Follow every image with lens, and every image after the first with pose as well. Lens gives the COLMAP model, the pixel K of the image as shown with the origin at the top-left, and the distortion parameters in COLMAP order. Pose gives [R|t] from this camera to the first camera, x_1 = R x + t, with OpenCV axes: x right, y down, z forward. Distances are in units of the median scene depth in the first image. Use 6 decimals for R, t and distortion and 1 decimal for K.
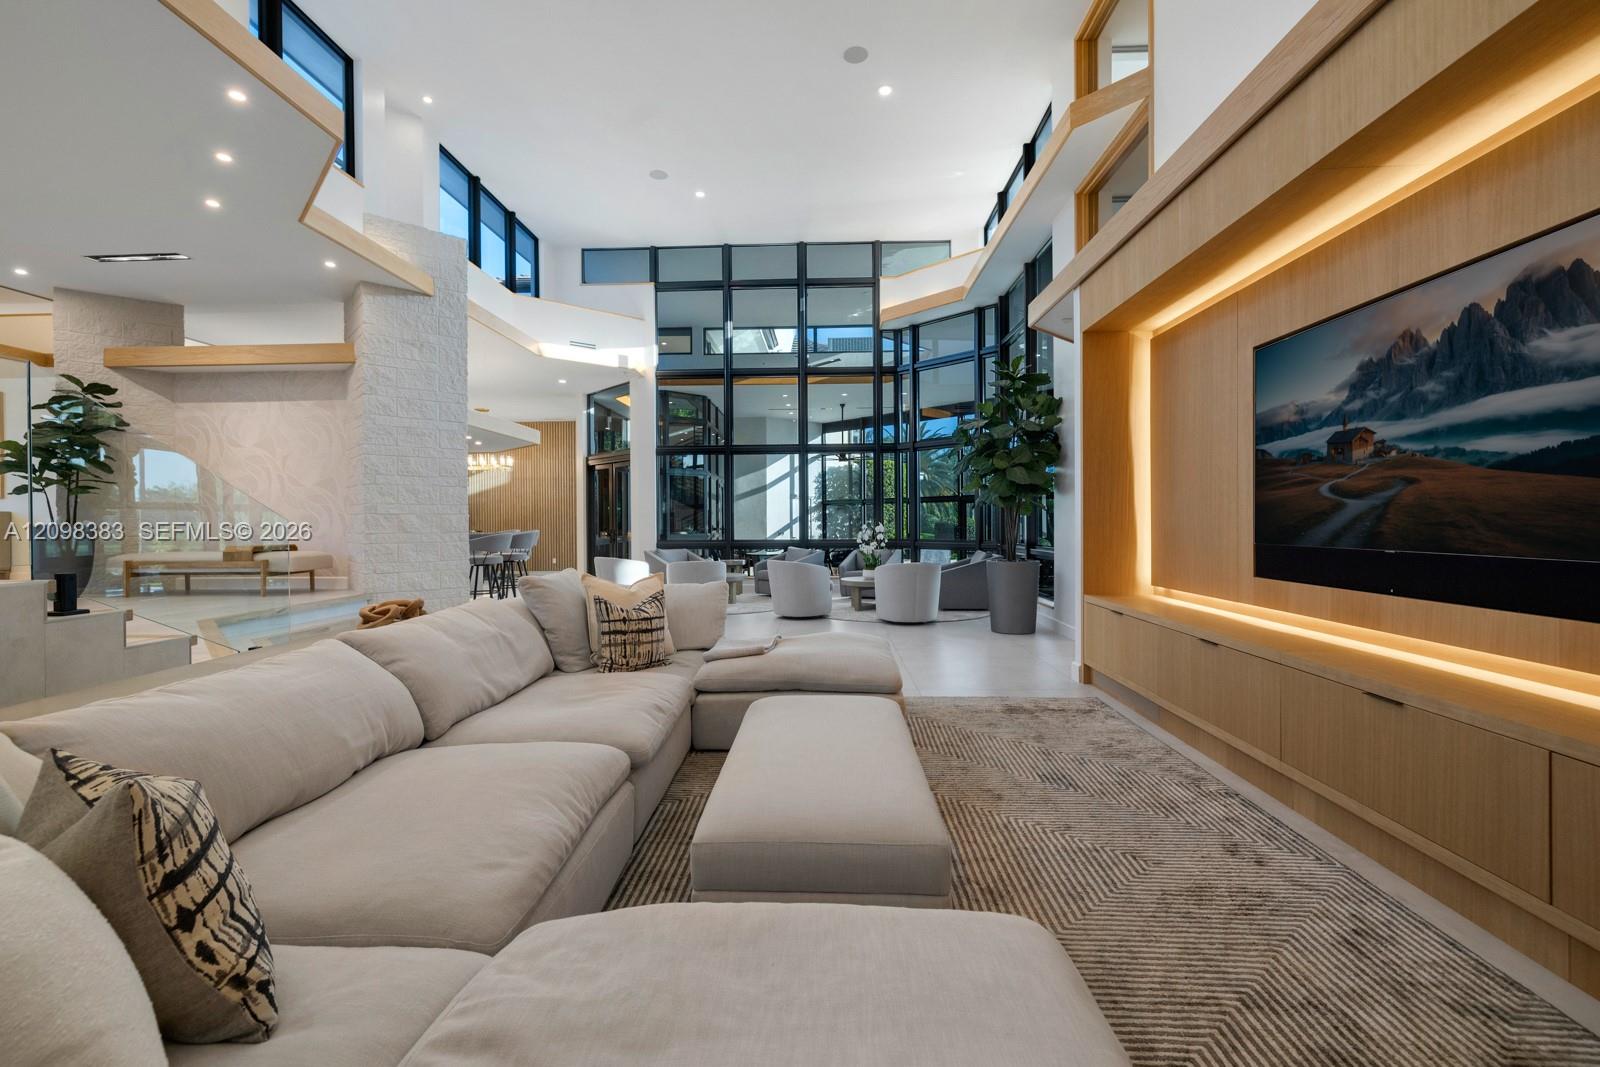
lens RADIAL K [[684.5, 0, 790.7], [0, 684.5, 523.0], [0, 0, 1]] dist [0.001966, -0.000071]
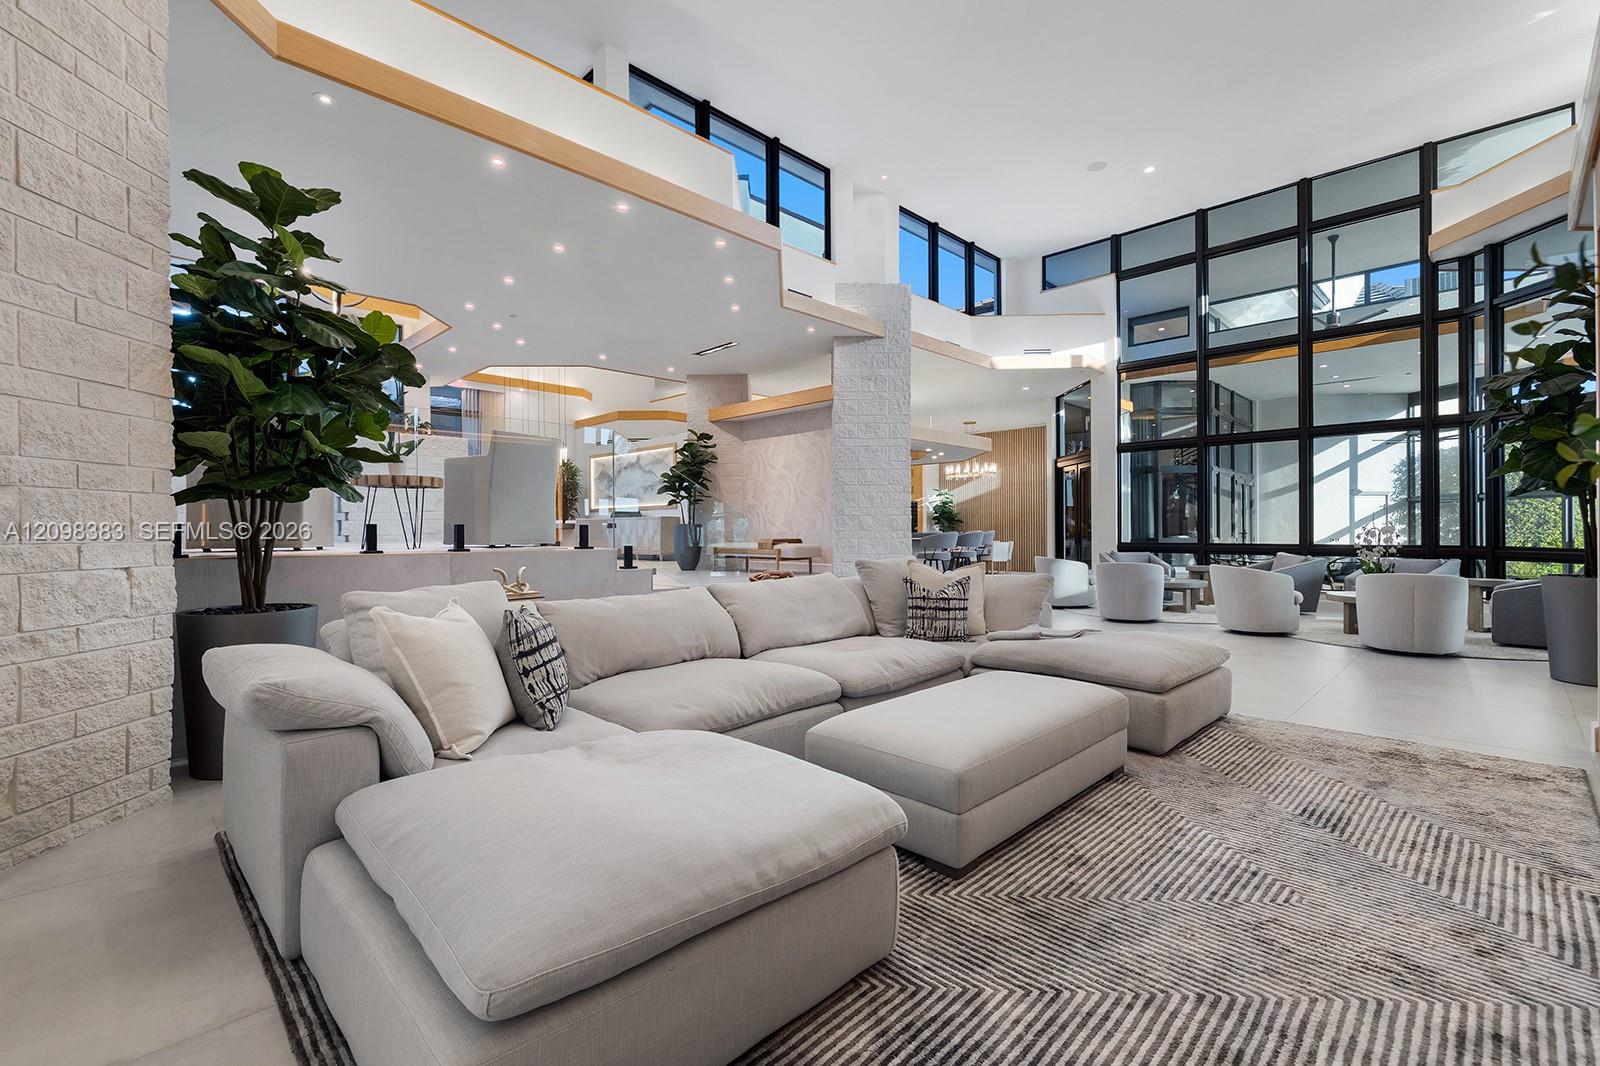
lens RADIAL K [[684.5, 0, 793.2], [0, 684.5, 529.5], [0, 0, 1]] dist [0.001966, -0.000071]
pose [[0.743749, 0.004635, -0.668443, 0.172201], [-0.002982, 0.999989, 0.003617, 0.008229], [0.668452, -0.000697, 0.743755, -0.018887]]
